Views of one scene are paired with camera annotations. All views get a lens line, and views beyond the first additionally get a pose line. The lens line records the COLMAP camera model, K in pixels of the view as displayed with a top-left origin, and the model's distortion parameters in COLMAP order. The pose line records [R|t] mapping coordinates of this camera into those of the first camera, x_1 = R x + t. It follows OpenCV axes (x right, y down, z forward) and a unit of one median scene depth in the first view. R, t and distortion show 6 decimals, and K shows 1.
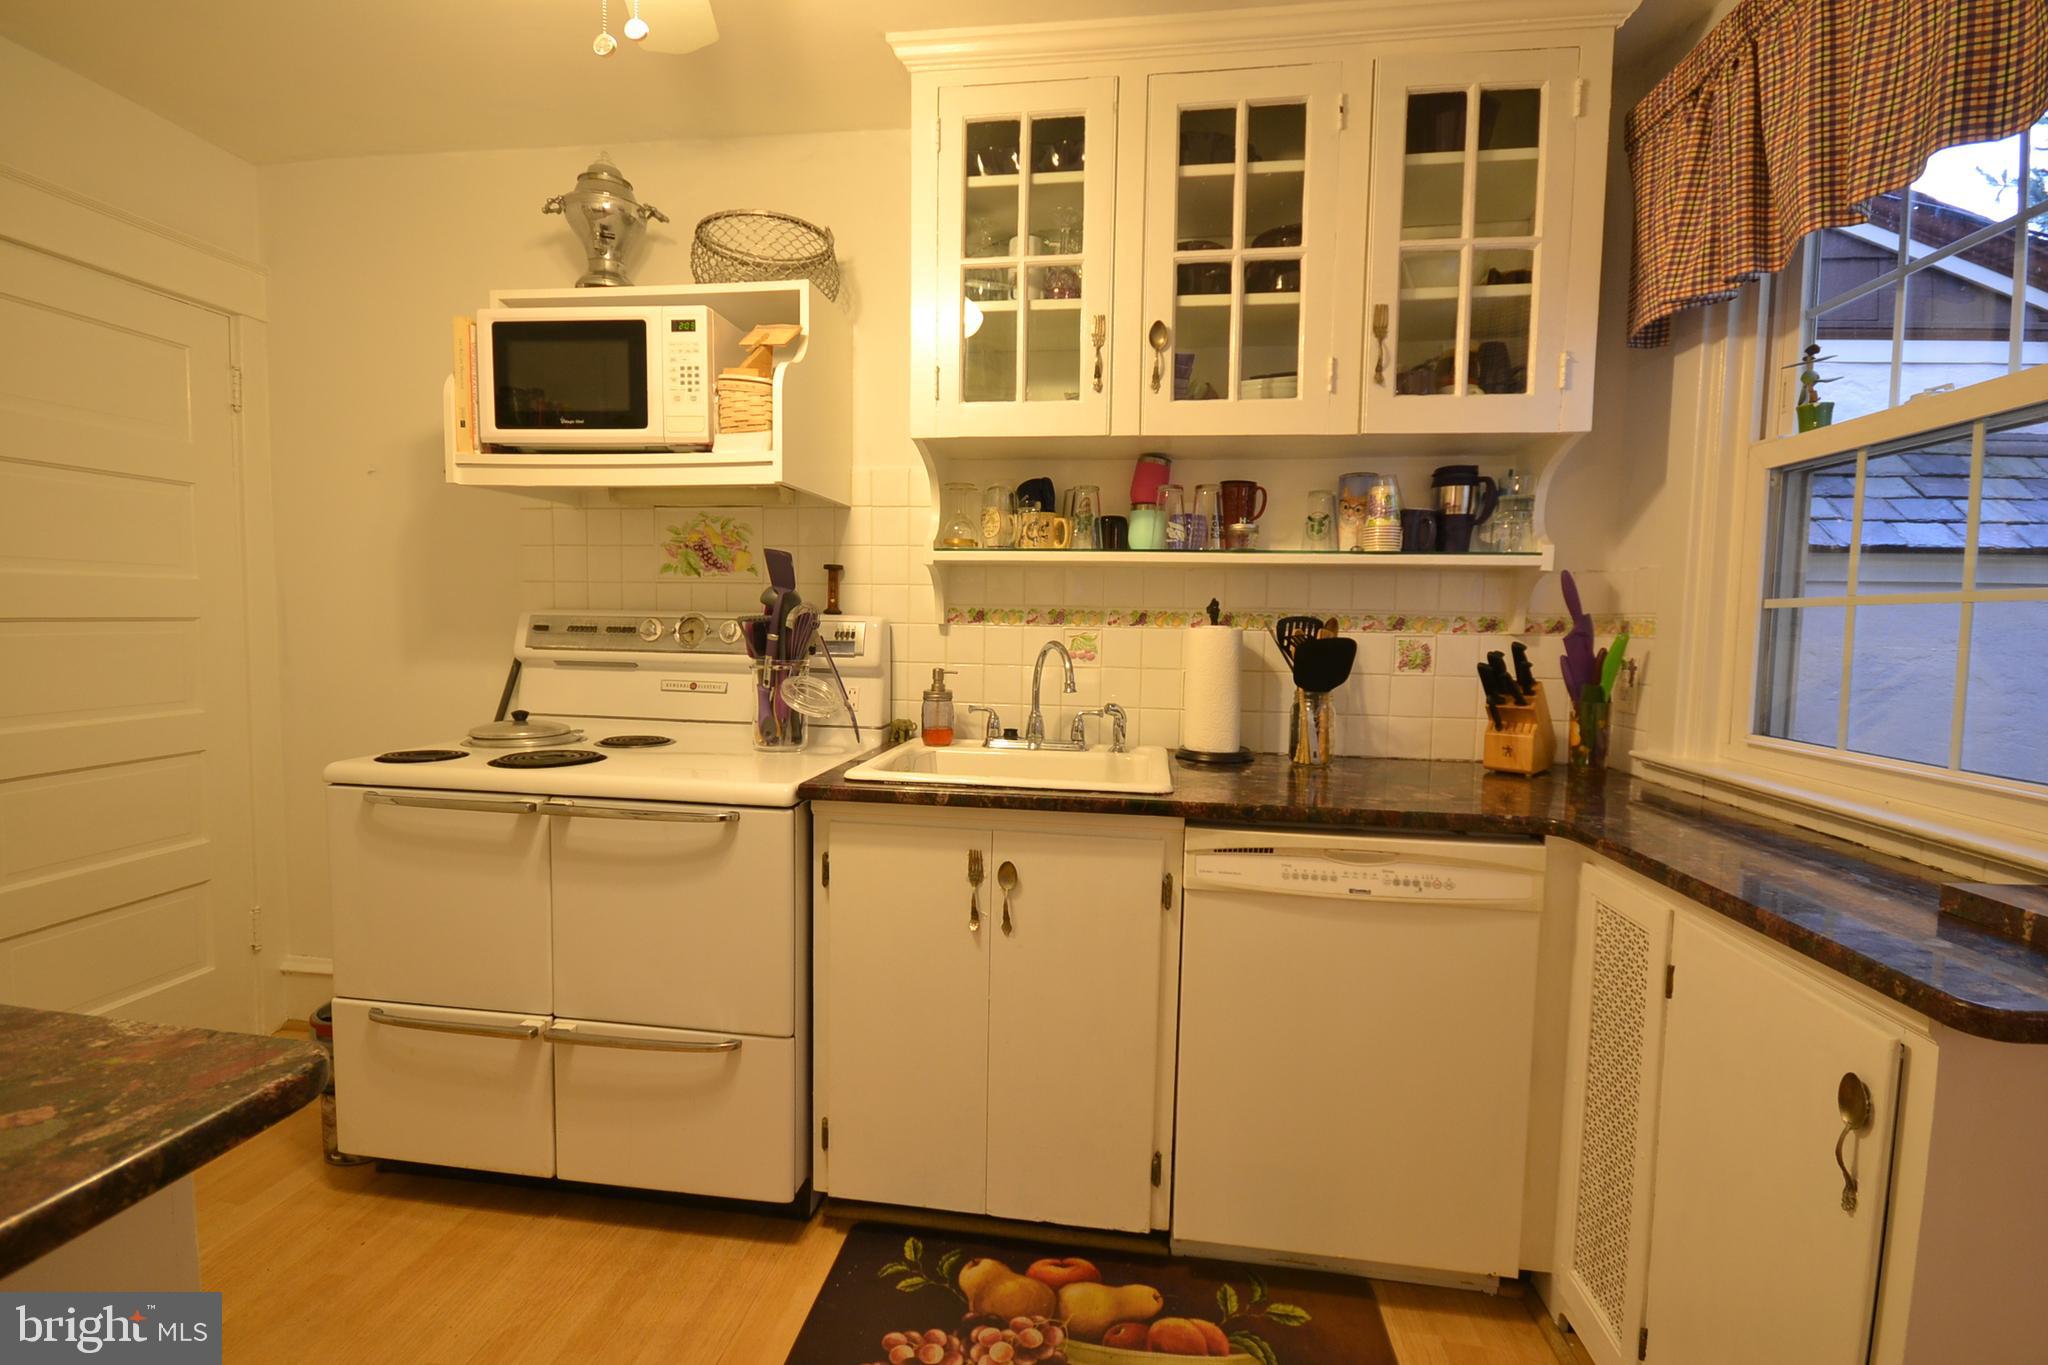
lens RADIAL K [[915.5, 0, 1019.2], [0, 915.5, 680.0], [0, 0, 1]] dist [0.007072, -0.008683]
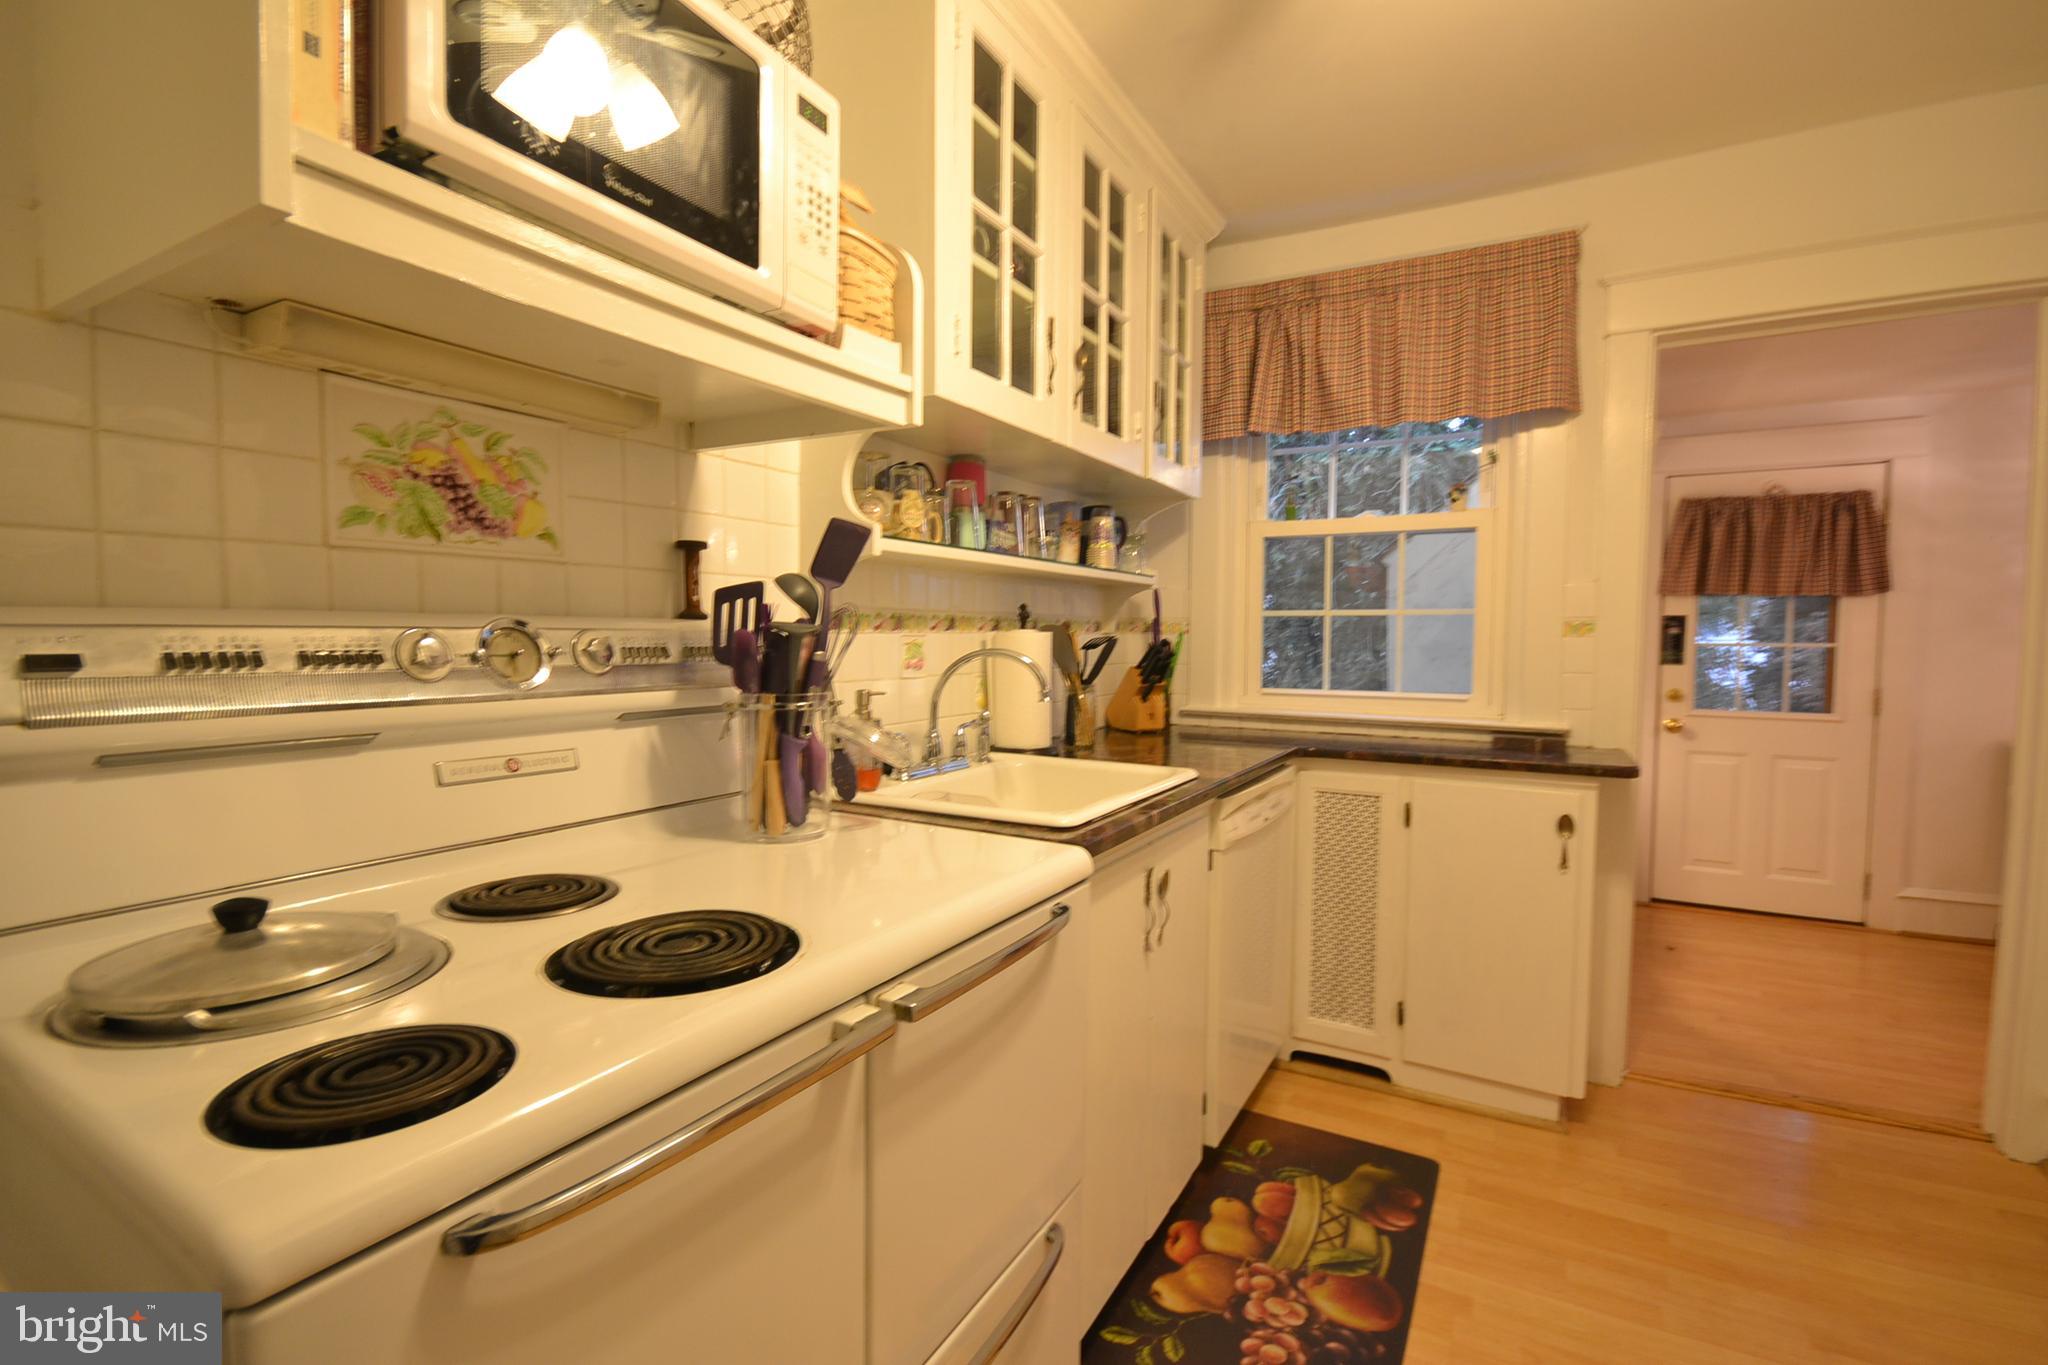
lens RADIAL K [[915.5, 0, 1019.6], [0, 915.5, 679.3], [0, 0, 1]] dist [0.007072, -0.008683]
pose [[0.365940, -0.064014, 0.928434, -0.885208], [0.060931, 0.997139, 0.044735, -0.056062], [-0.928642, 0.040200, 0.368794, 0.697347]]
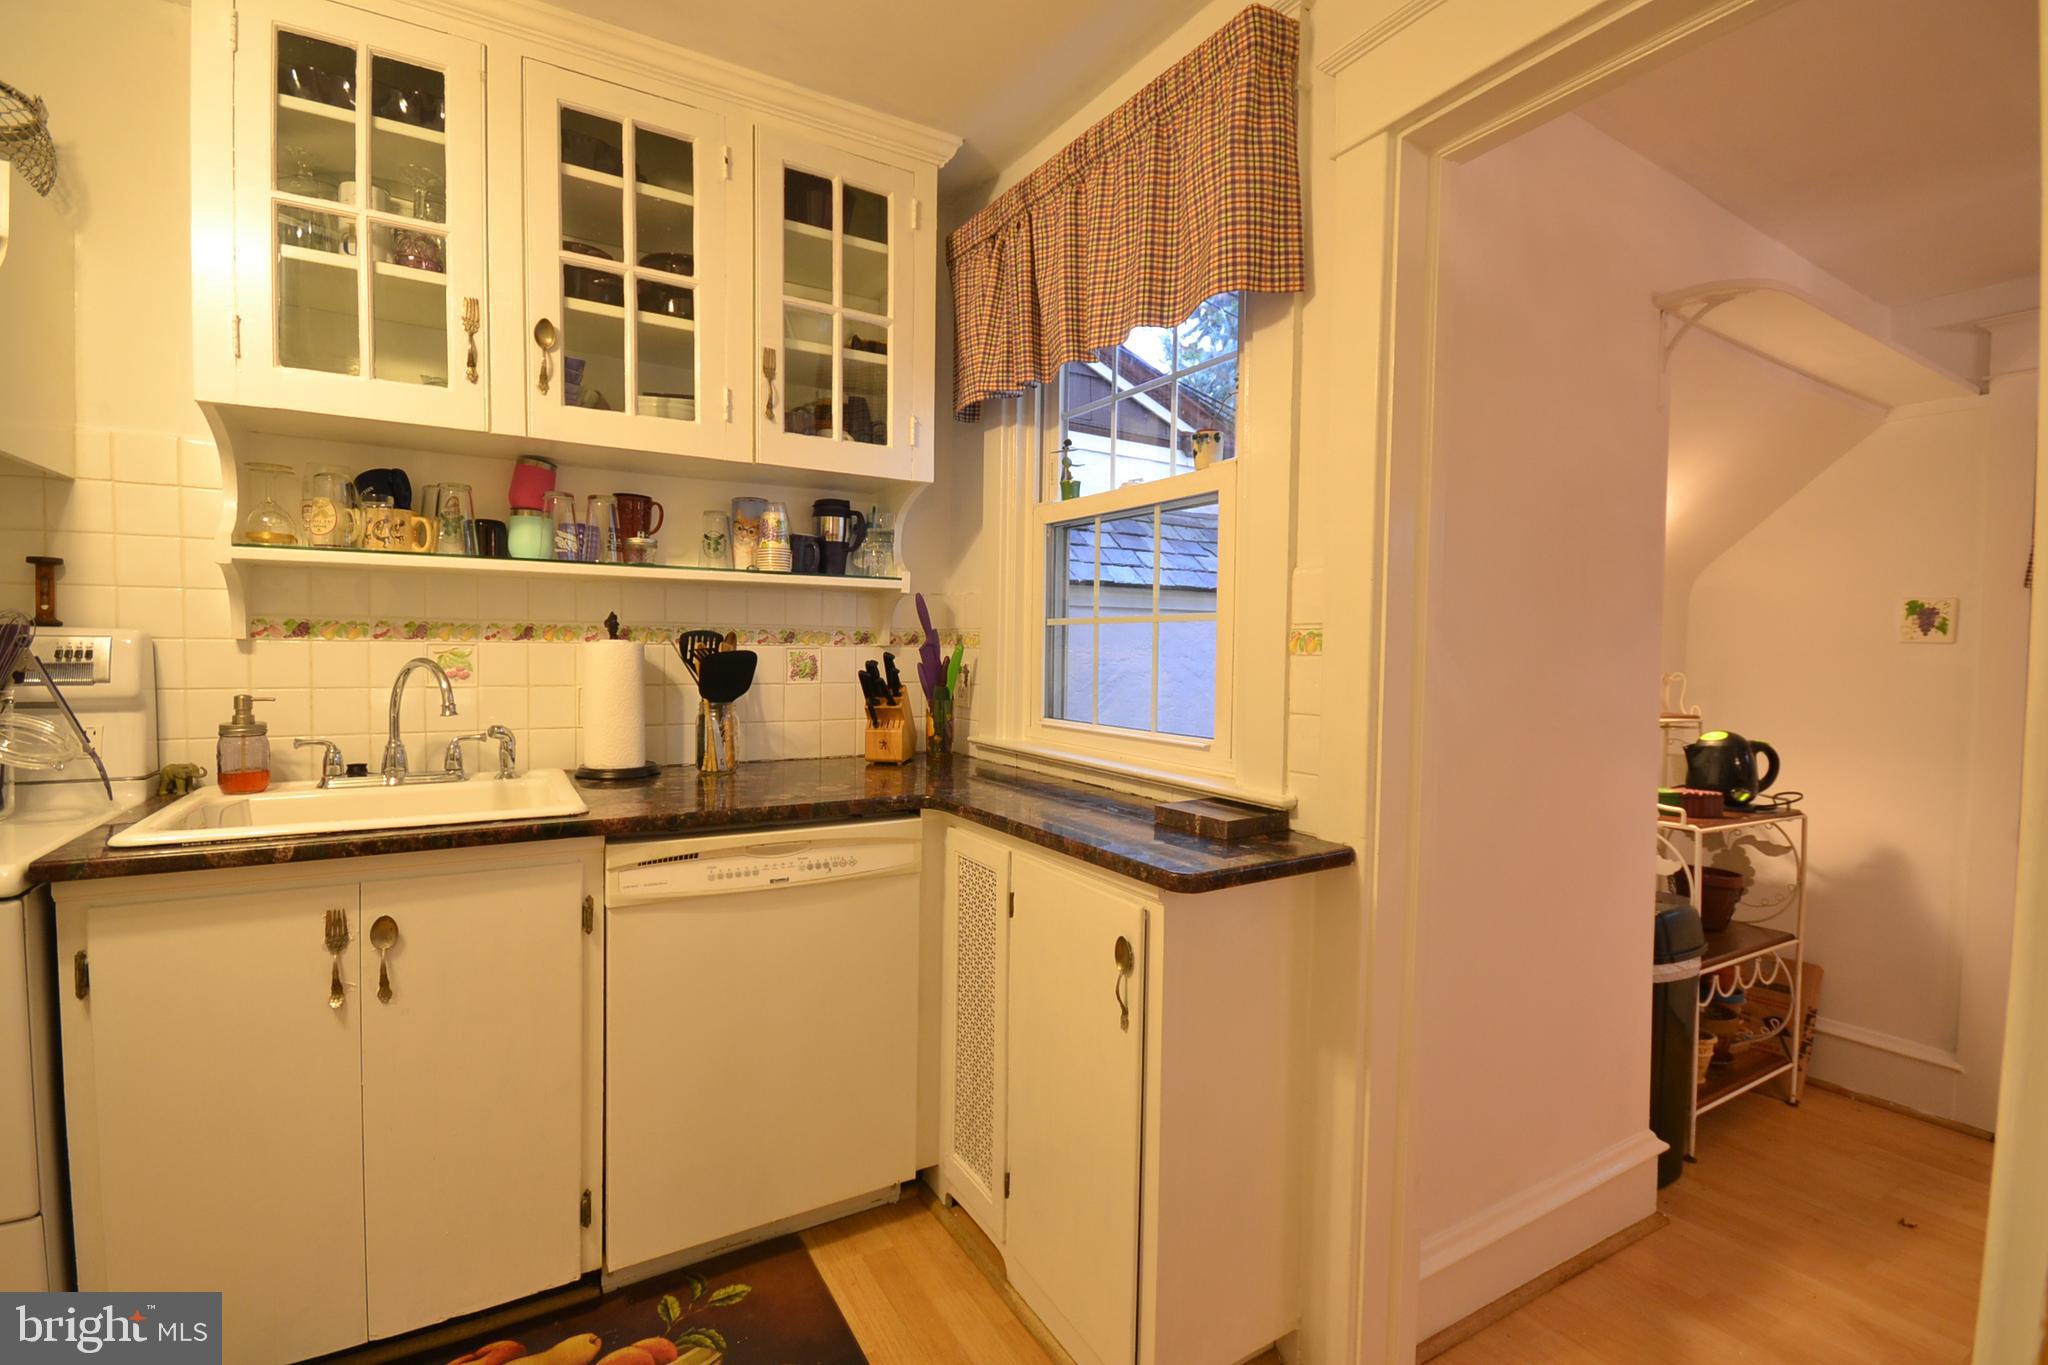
lens RADIAL K [[915.5, 0, 1015.3], [0, 915.5, 680.9], [0, 0, 1]] dist [0.007072, -0.008683]
pose [[0.781259, -0.032086, 0.623382, -0.071358], [0.041415, 0.999142, -0.000476, 0.003388], [-0.622832, 0.026189, 0.781917, -0.036219]]
